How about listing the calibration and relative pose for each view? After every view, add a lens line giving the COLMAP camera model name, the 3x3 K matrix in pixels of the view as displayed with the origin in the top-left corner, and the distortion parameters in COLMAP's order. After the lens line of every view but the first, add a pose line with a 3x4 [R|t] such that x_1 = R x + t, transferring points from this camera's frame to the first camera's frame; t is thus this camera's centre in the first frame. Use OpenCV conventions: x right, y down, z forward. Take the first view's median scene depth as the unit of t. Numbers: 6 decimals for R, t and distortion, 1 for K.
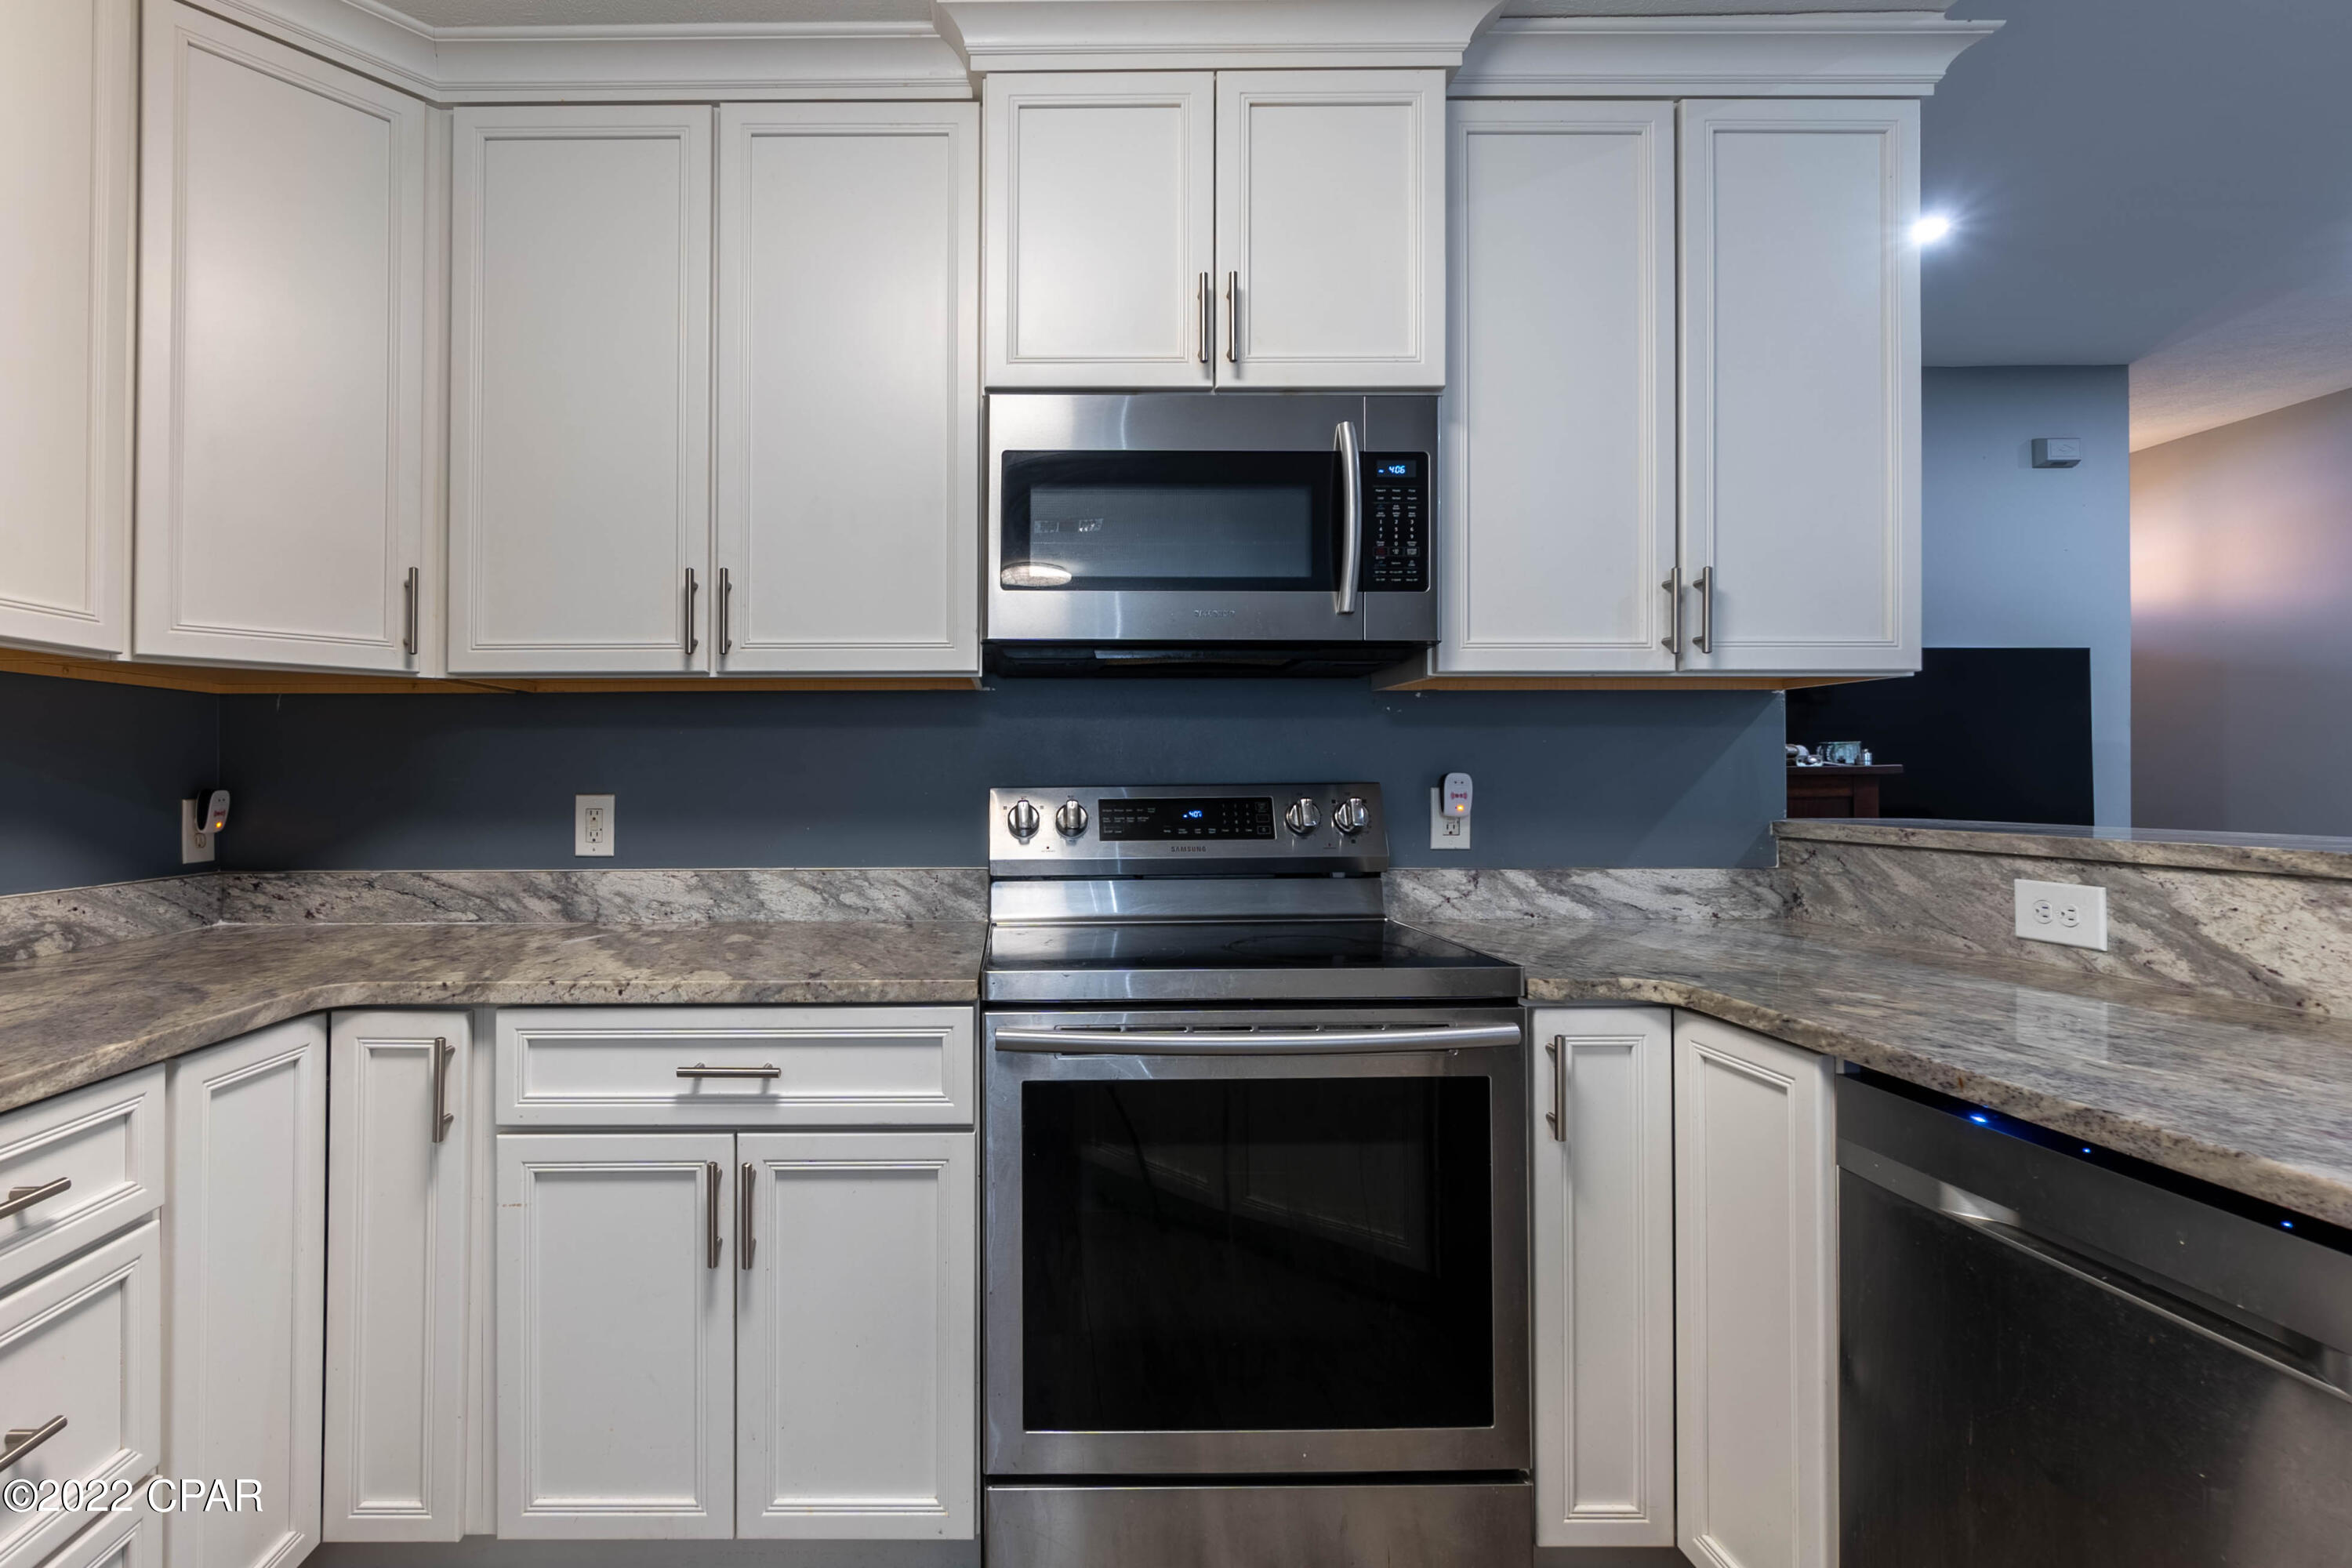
lens RADIAL K [[1056.3, 0, 1030.6], [0, 1056.3, 775.3], [0, 0, 1]] dist [-0.000834, -0.000194]
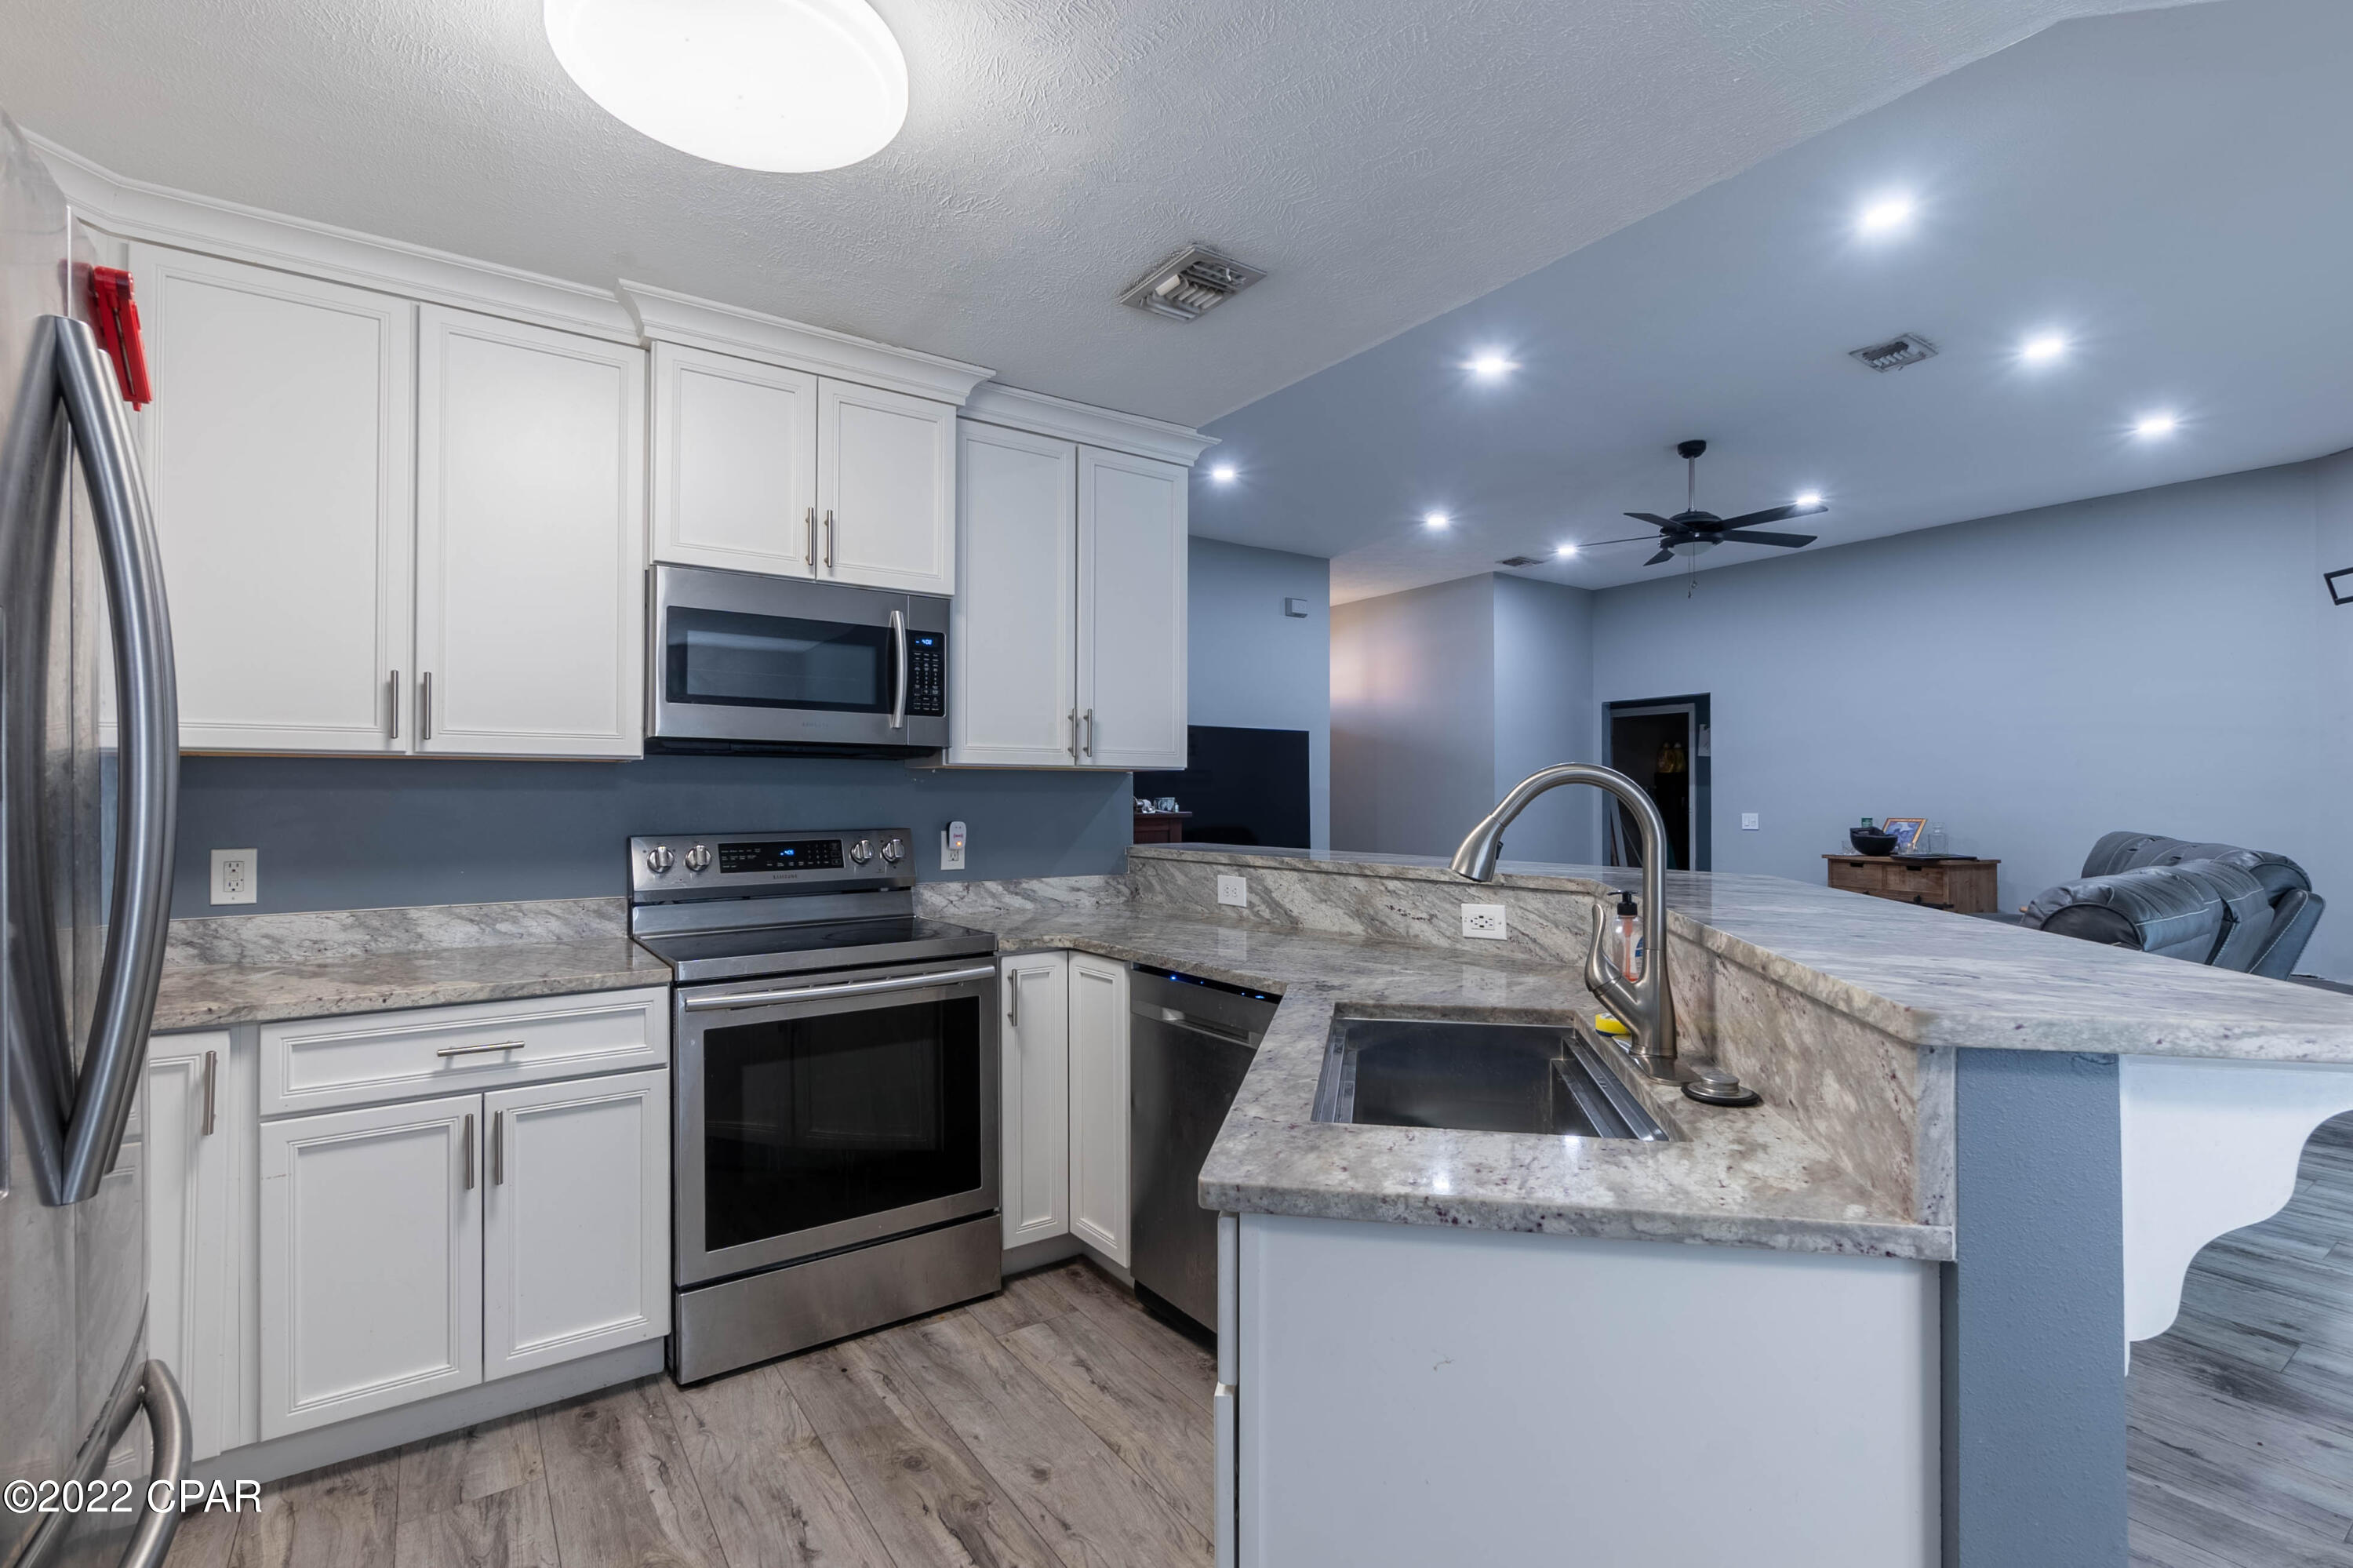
lens RADIAL K [[1051.8, 0, 1172.2], [0, 1051.8, 792.0], [0, 0, 1]] dist [-0.009520, 0.000012]
pose [[0.820138, 0.004688, 0.572146, -0.271471], [-0.004039, 0.999989, -0.002404, -0.051032], [-0.572151, -0.000339, 0.820148, -0.554455]]
